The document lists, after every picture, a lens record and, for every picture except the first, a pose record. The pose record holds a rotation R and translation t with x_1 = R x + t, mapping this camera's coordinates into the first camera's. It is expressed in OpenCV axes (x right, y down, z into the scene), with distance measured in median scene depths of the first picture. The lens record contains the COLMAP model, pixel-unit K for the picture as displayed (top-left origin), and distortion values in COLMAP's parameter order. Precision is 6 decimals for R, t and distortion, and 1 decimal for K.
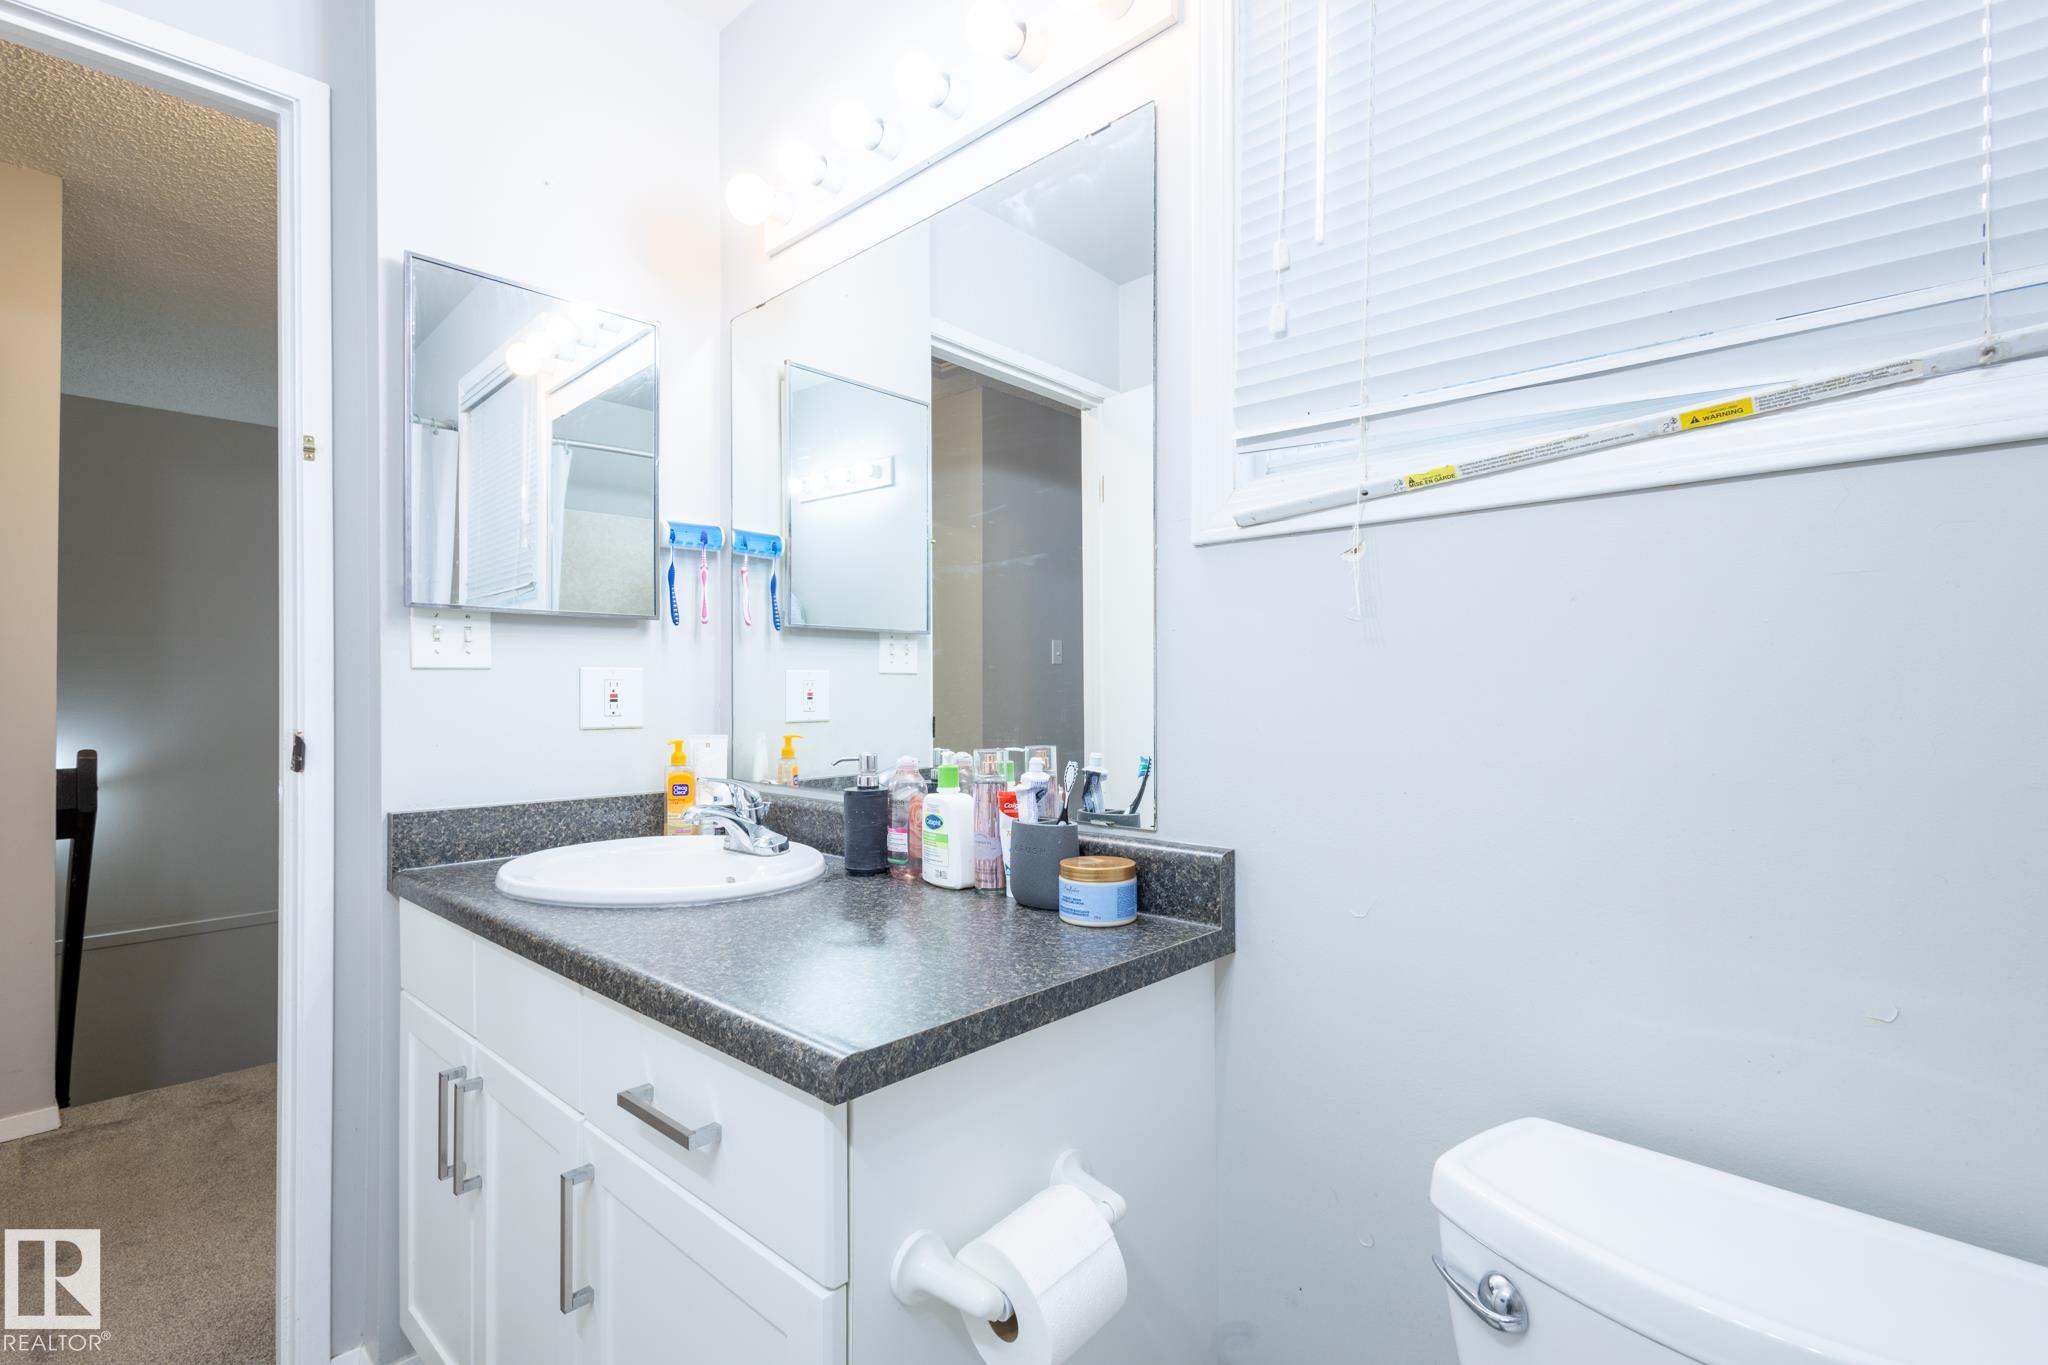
lens RADIAL K [[955.2, 0, 1022.2], [0, 955.2, 687.6], [0, 0, 1]] dist [0.014638, 0.000414]
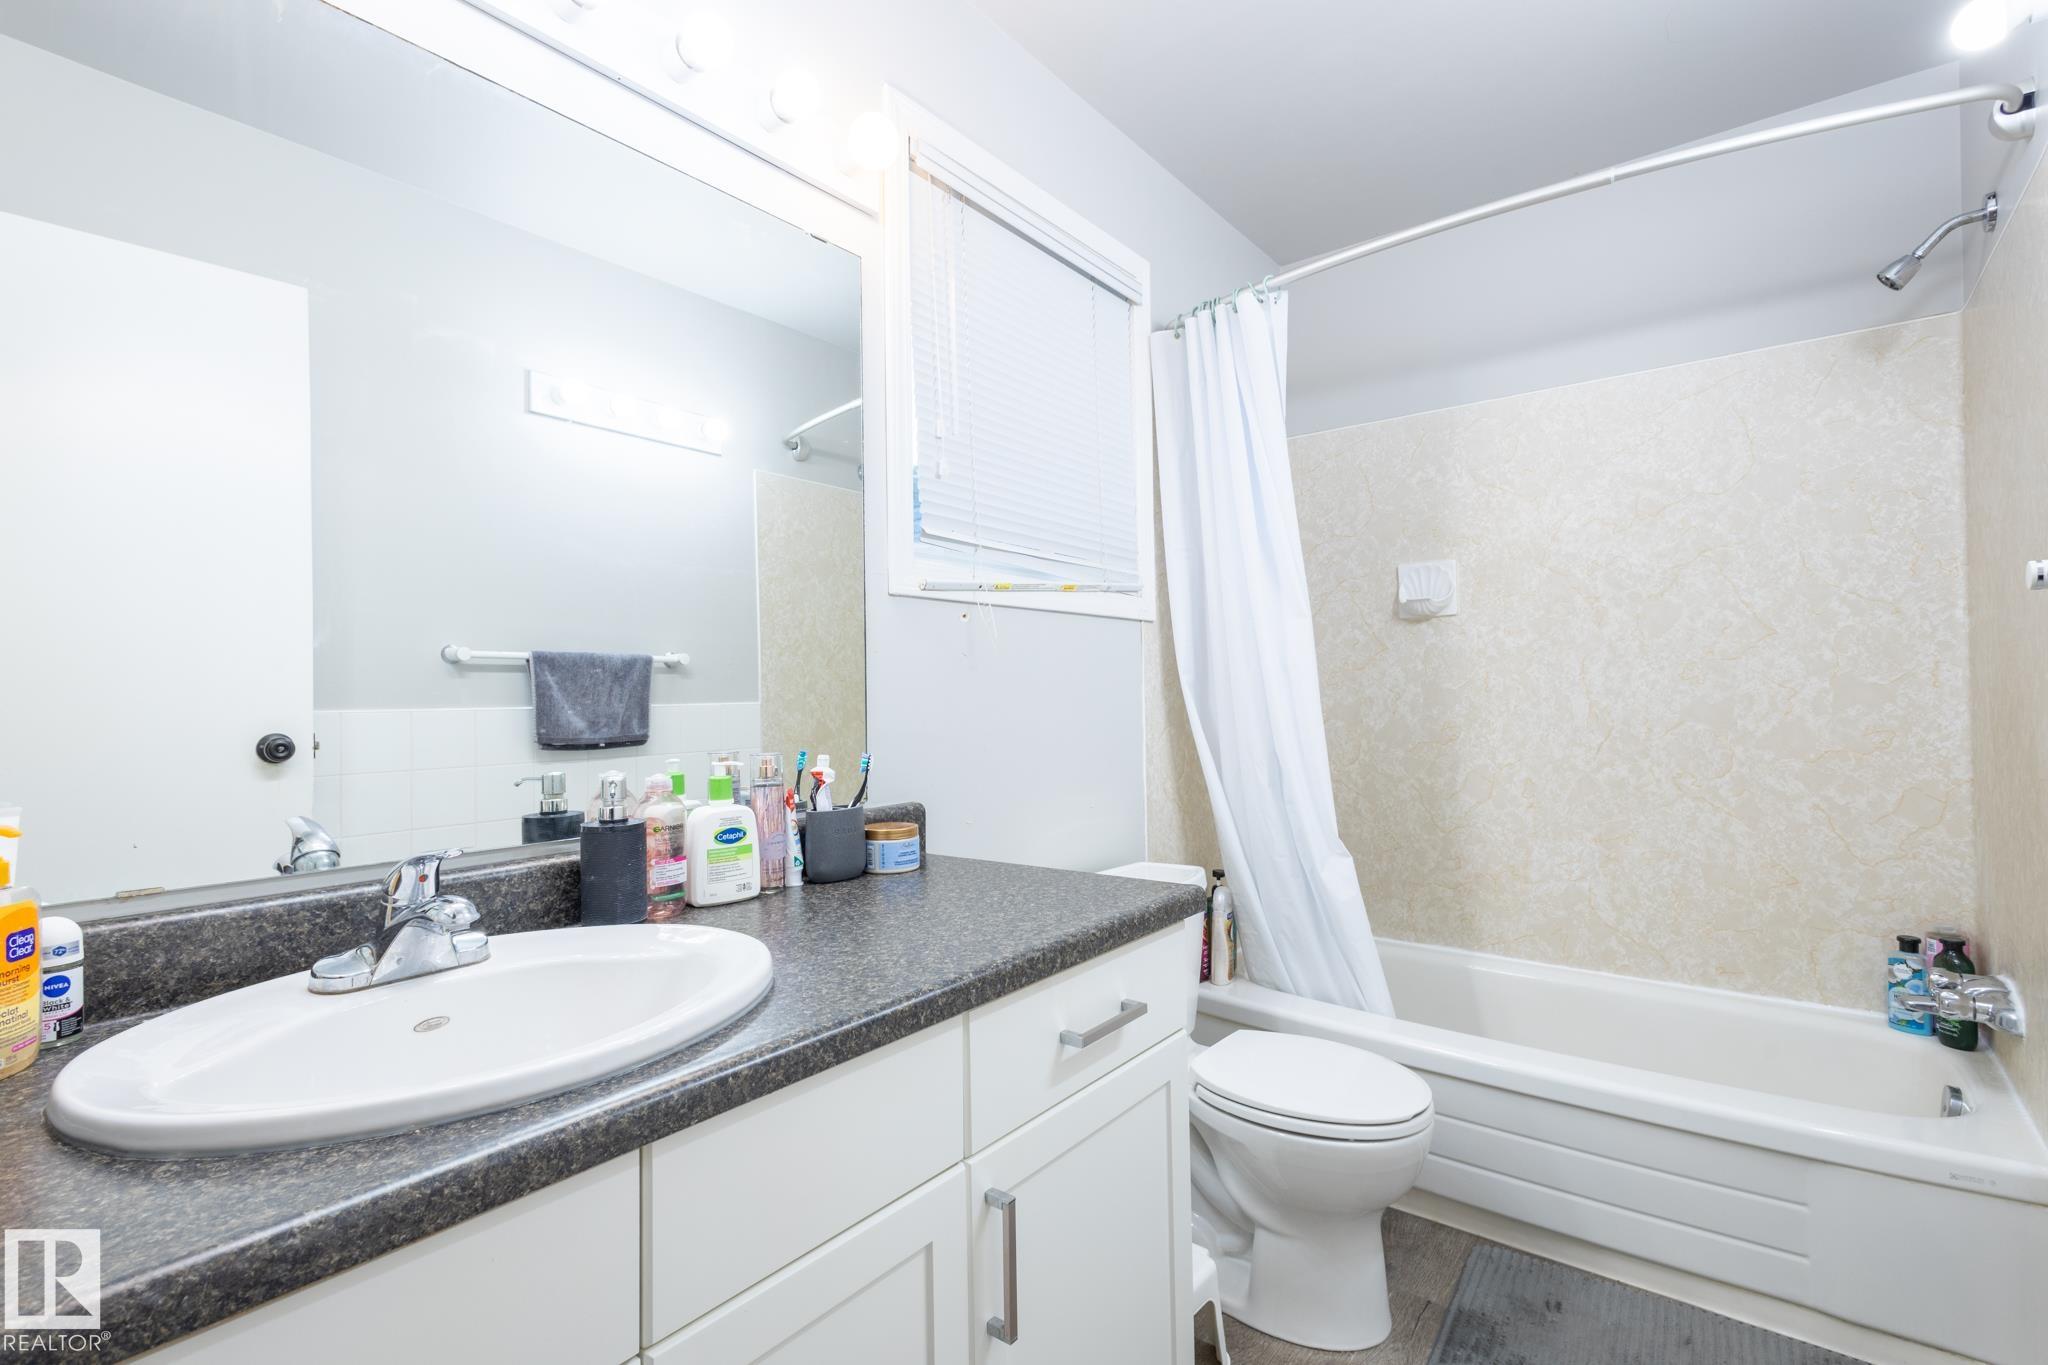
lens RADIAL K [[955.2, 0, 1021.4], [0, 955.2, 683.5], [0, 0, 1]] dist [0.014638, 0.000414]
pose [[-0.102461, 0.011785, 0.994667, -1.339475], [0.010397, 0.999888, -0.010776, 0.002356], [-0.994683, 0.009238, -0.102572, 1.013505]]
